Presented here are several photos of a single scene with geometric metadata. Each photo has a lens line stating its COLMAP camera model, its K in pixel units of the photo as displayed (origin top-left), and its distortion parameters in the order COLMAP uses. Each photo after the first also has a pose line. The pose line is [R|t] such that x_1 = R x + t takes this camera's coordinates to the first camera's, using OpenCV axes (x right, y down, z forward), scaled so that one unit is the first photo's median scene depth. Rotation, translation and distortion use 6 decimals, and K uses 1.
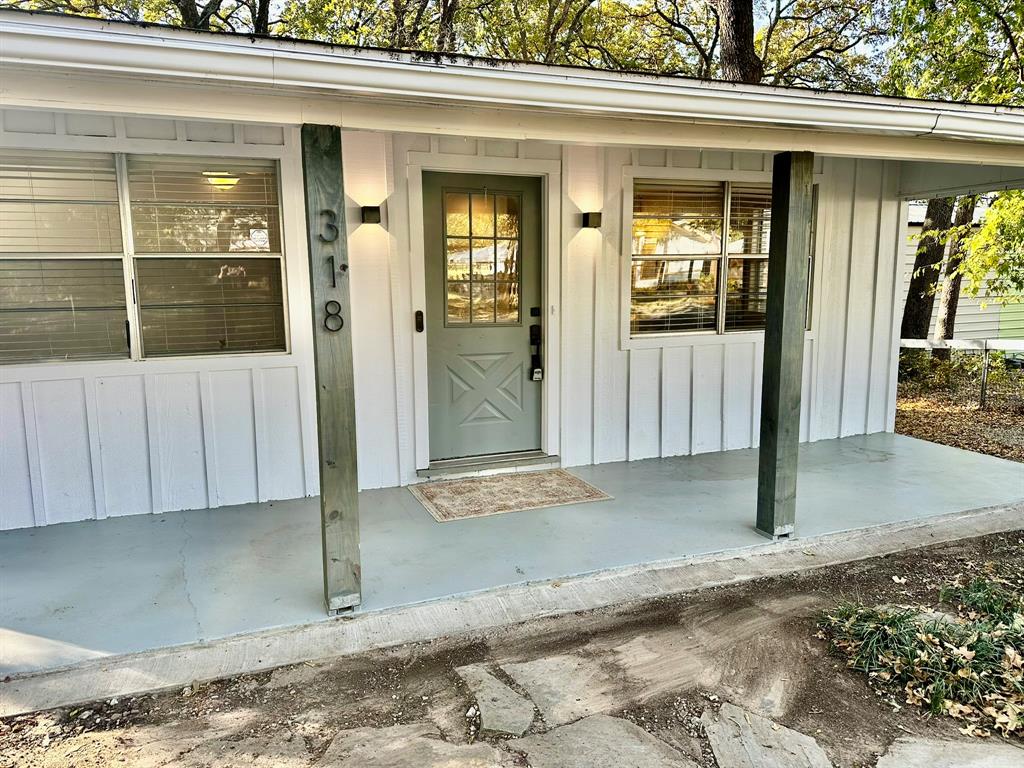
lens RADIAL K [[714.3, 0, 512.0], [0, 714.3, 384.0], [0, 0, 1]] dist [0.158266, -0.241282]
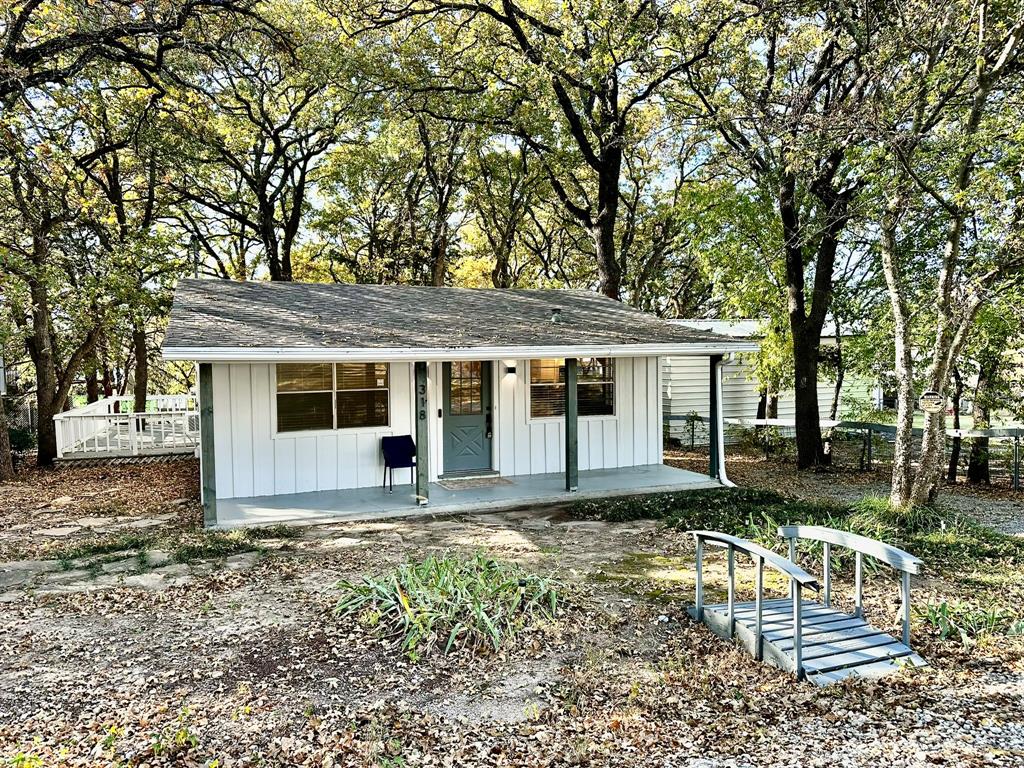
lens RADIAL K [[714.3, 0, 512.0], [0, 714.3, 384.0], [0, 0, 1]] dist [0.158266, -0.241282]
pose [[0.999656, -0.003158, 0.026029, 0.055130], [0.005920, 0.994270, -0.106738, 0.078277], [-0.025542, 0.106855, 0.993946, -1.482660]]
